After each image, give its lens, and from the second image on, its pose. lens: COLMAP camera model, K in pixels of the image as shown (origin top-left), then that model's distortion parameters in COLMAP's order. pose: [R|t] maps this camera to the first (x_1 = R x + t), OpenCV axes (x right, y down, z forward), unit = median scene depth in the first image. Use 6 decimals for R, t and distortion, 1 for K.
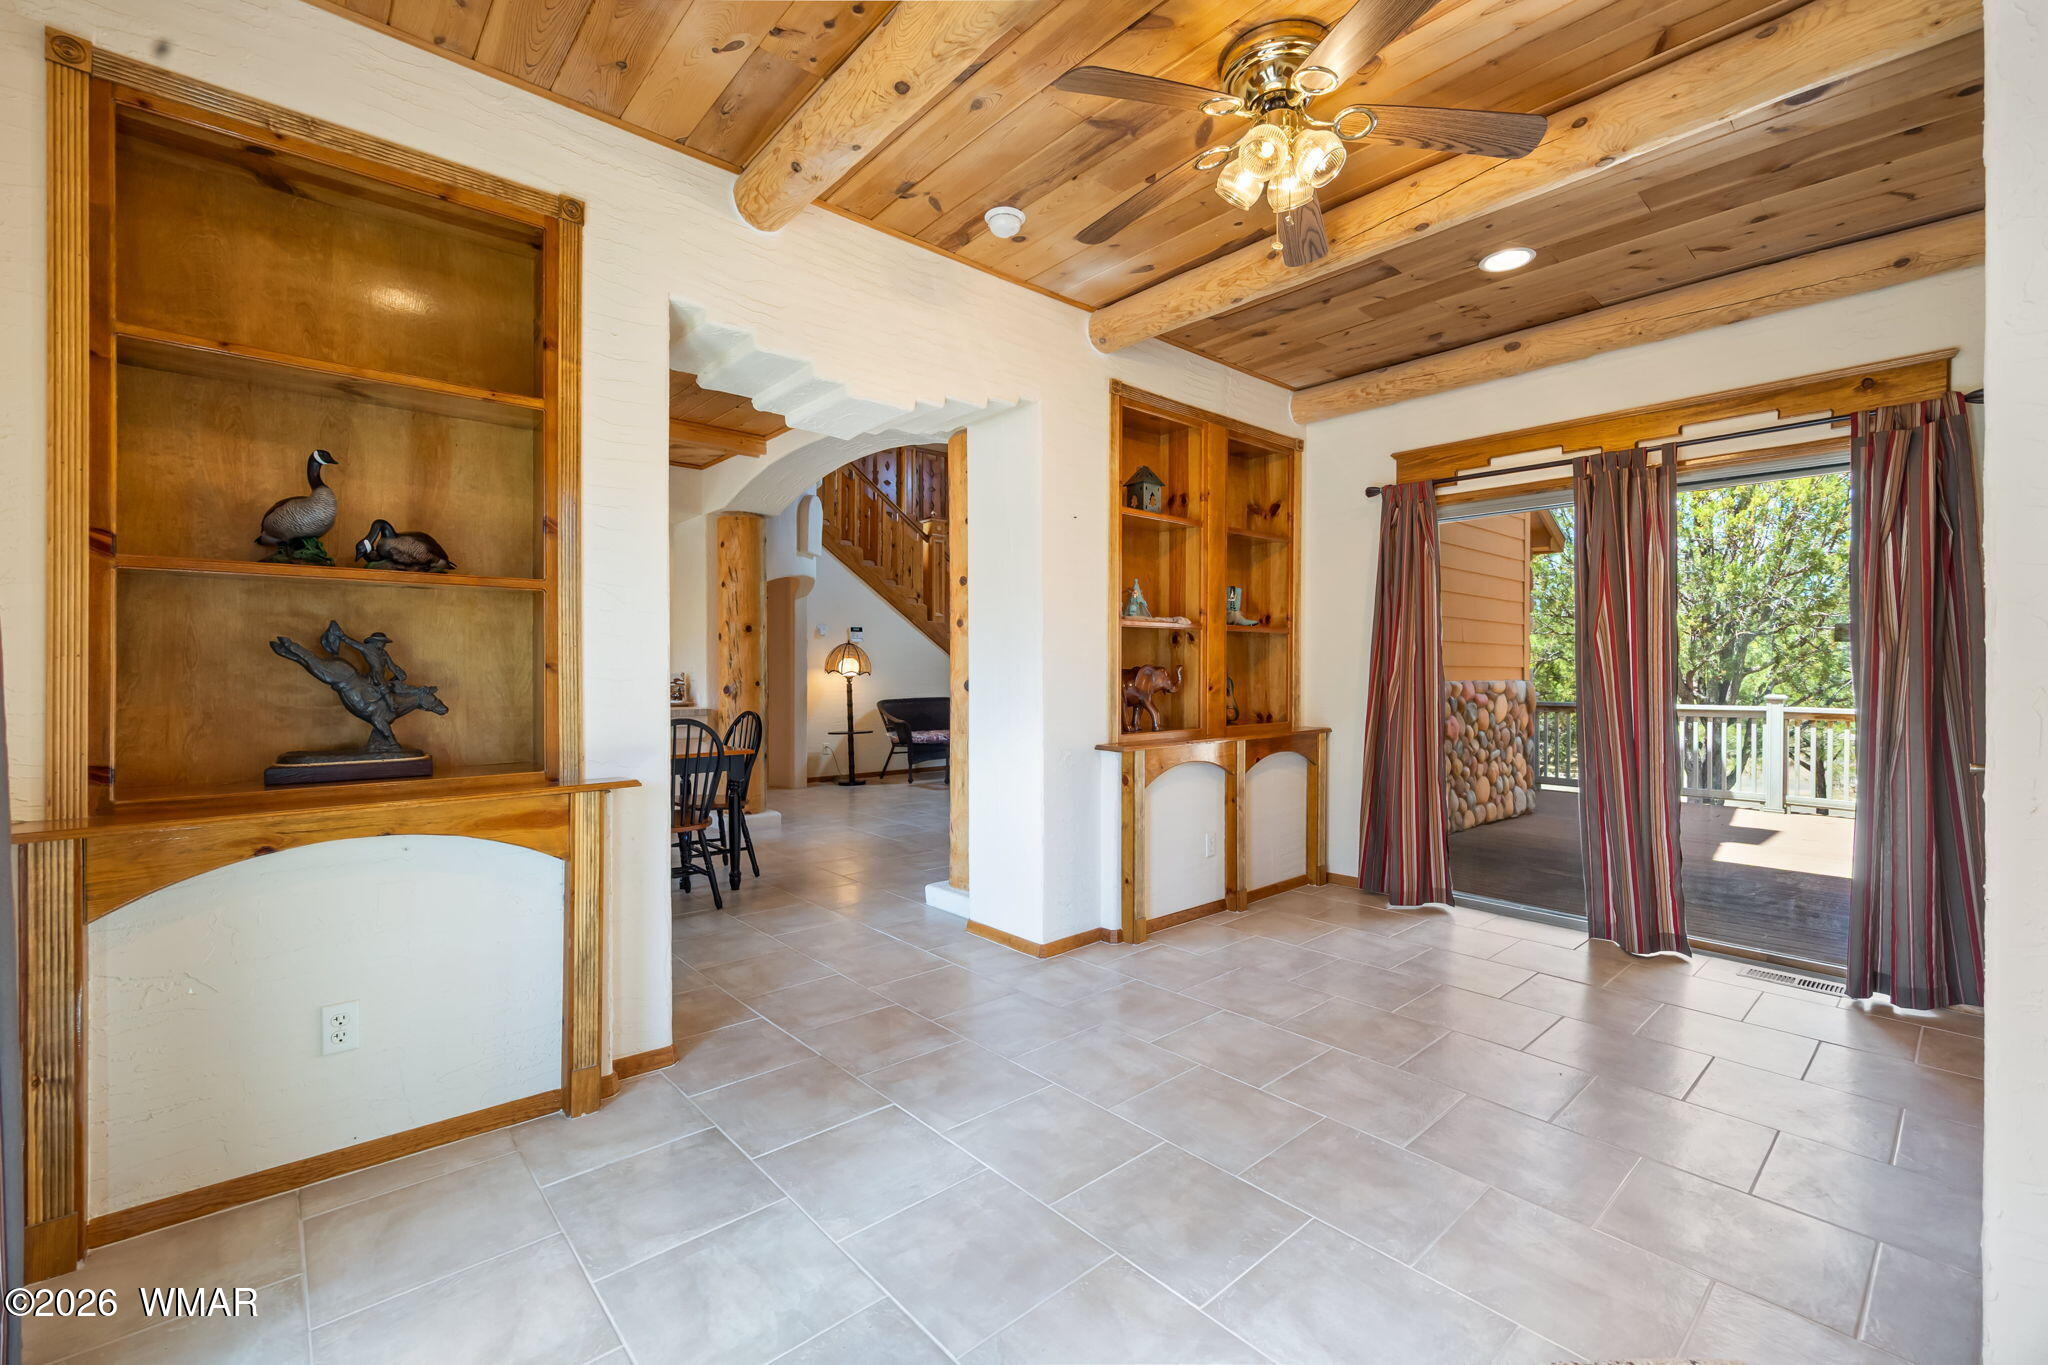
lens RADIAL K [[869.1, 0, 1024.0], [0, 869.1, 682.5], [0, 0, 1]] dist [-0.002050, -0.000196]
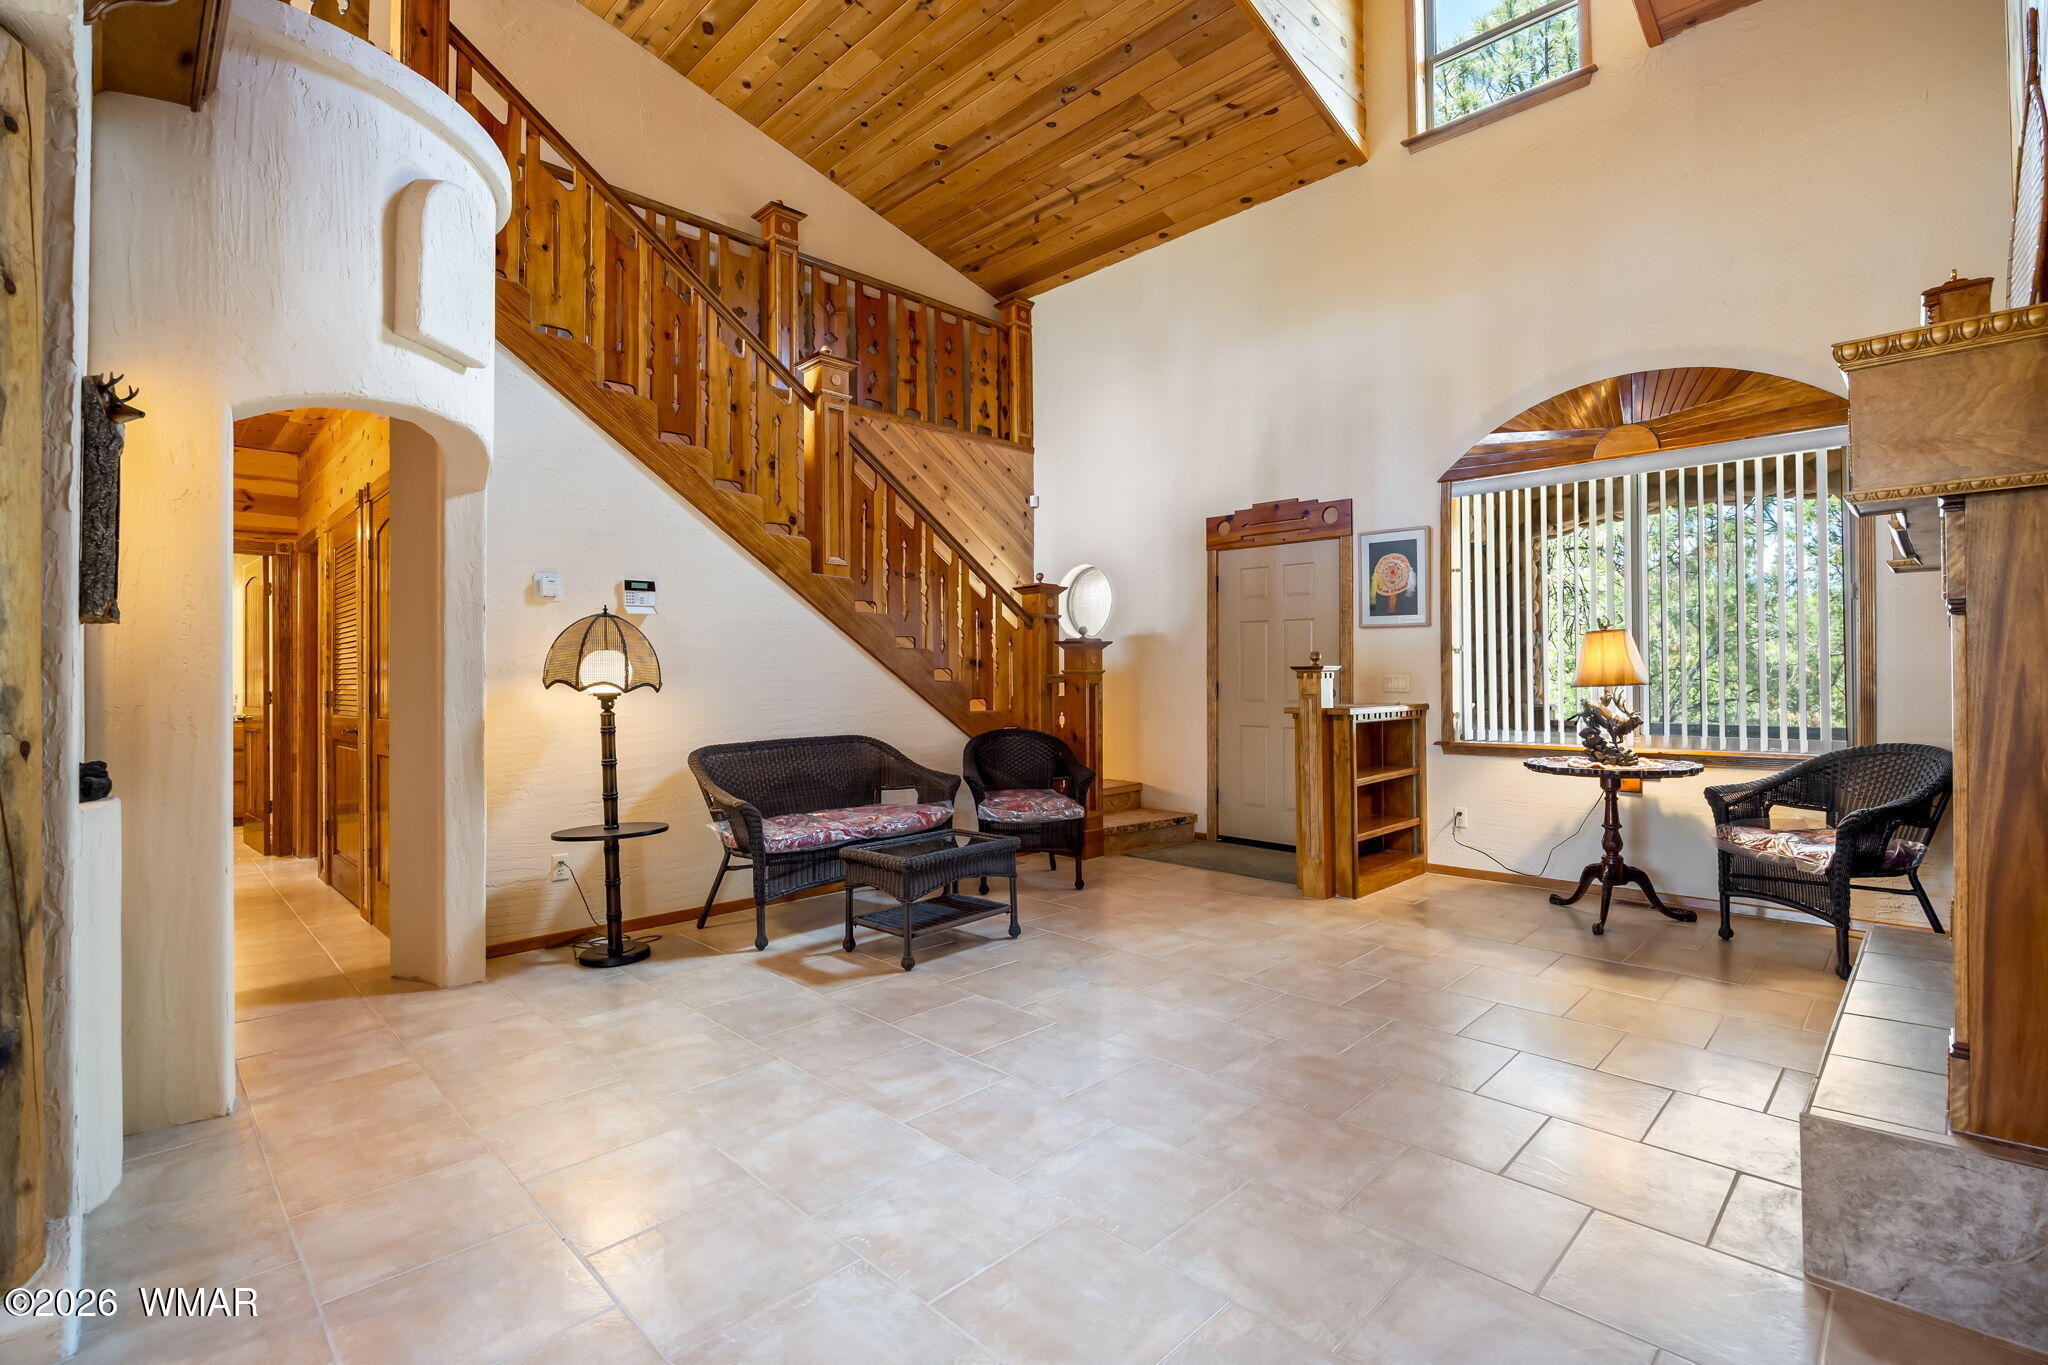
lens RADIAL K [[937.5, 0, 1024.0], [0, 937.5, 682.5], [0, 0, 1]] dist [0.000436, 0.000140]
pose [[0.998153, -0.006402, 0.060406, -0.030056], [0.007324, 0.999860, -0.015059, -0.004467], [-0.060301, 0.015473, 0.998060, 0.523114]]
